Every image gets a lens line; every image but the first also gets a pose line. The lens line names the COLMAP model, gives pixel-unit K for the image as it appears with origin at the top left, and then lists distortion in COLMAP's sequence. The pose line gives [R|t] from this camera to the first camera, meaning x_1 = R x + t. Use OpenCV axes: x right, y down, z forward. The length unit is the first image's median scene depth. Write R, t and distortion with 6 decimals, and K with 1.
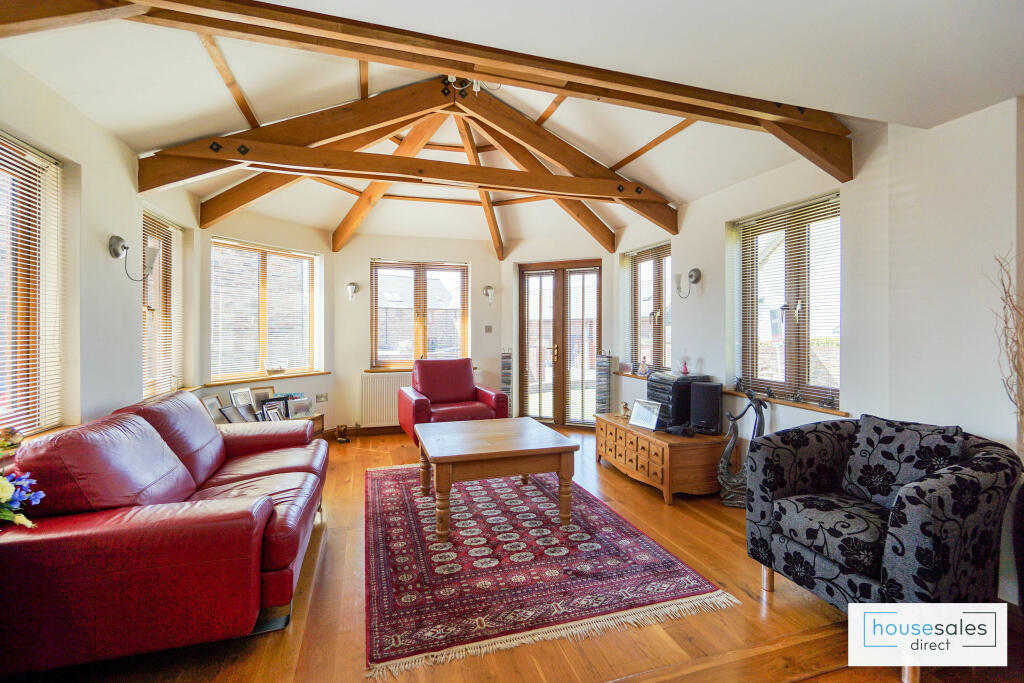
lens RADIAL K [[450.6, 0, 507.6], [0, 450.6, 330.8], [0, 0, 1]] dist [0.001351, 0.000210]
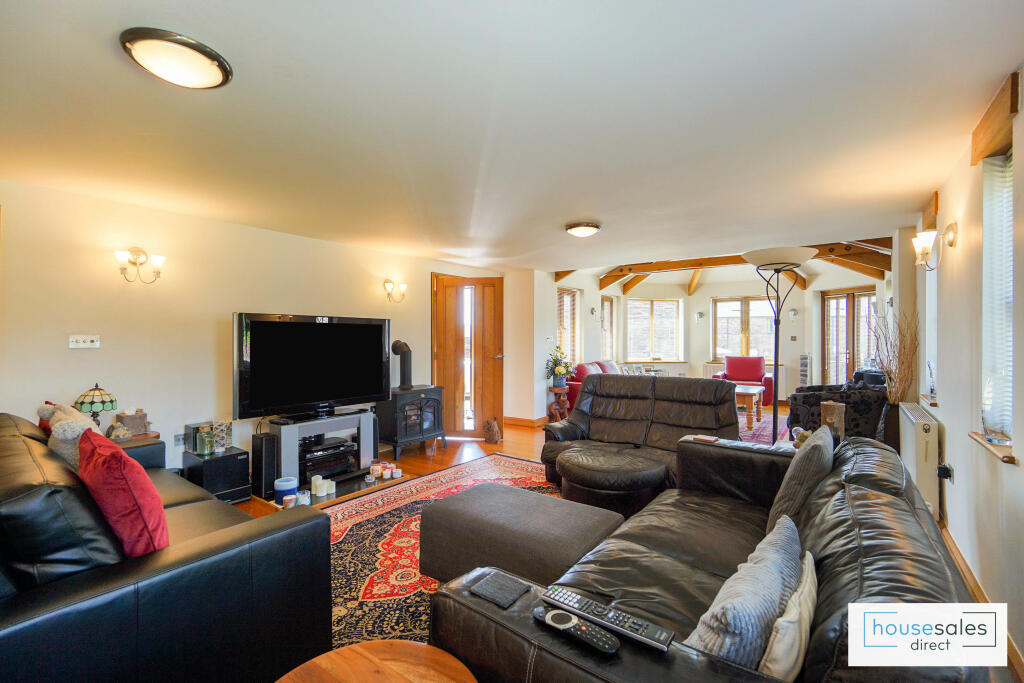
lens RADIAL K [[450.6, 0, 510.5], [0, 450.6, 339.6], [0, 0, 1]] dist [0.001351, 0.000210]
pose [[0.582462, 0.002588, -0.812854, 0.686052], [-0.009880, 0.999944, -0.003896, 0.015826], [0.812798, 0.010300, 0.582455, -0.656418]]
